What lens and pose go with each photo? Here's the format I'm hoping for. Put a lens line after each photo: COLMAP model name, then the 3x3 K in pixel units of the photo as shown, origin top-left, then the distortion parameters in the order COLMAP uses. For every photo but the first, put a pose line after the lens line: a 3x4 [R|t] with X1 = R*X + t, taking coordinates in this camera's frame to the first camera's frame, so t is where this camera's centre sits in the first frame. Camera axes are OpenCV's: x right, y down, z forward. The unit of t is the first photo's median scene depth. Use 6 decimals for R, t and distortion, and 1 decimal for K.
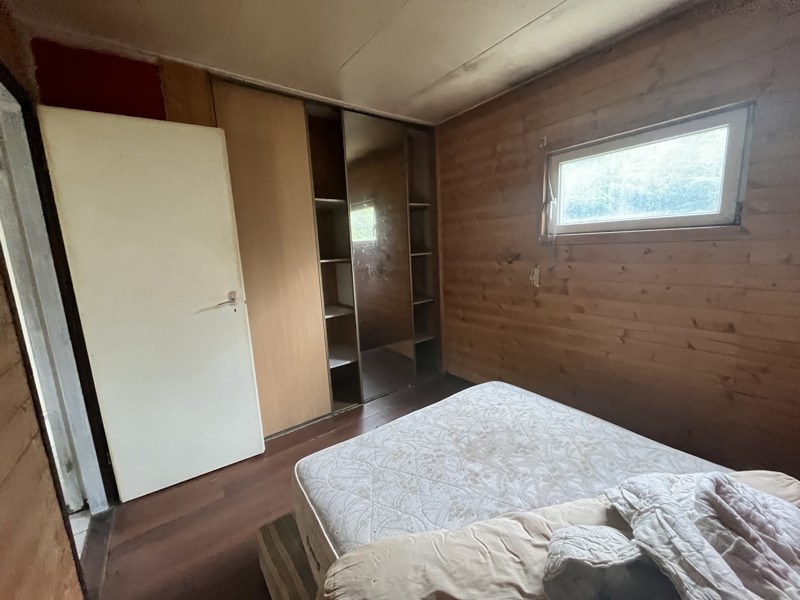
lens RADIAL K [[322.9, 0, 398.1], [0, 322.9, 300.1], [0, 0, 1]] dist [-0.003080, -0.000541]
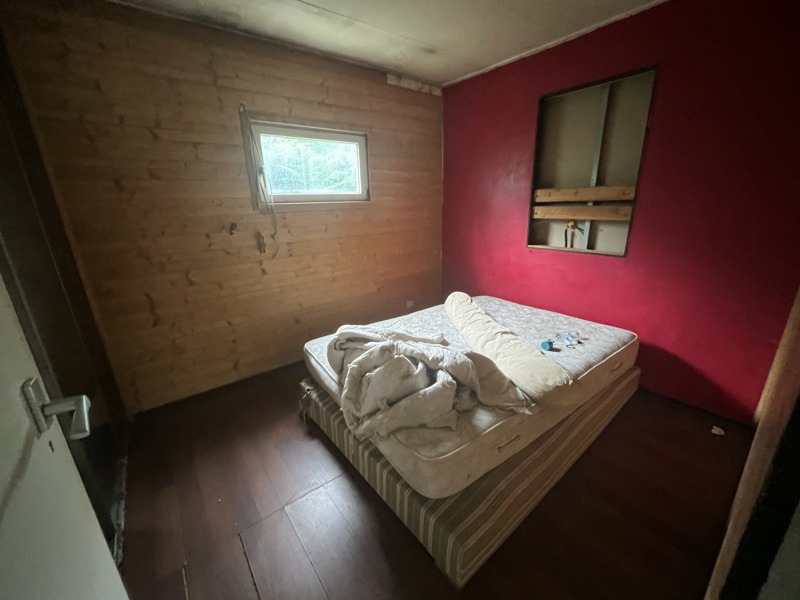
lens RADIAL K [[322.9, 0, 397.8], [0, 322.9, 299.4], [0, 0, 1]] dist [-0.003080, -0.000541]
pose [[-0.028087, -0.240688, 0.970196, -0.742937], [0.197720, 0.950065, 0.241418, -0.083475], [-0.979856, 0.198608, 0.020904, 0.714523]]
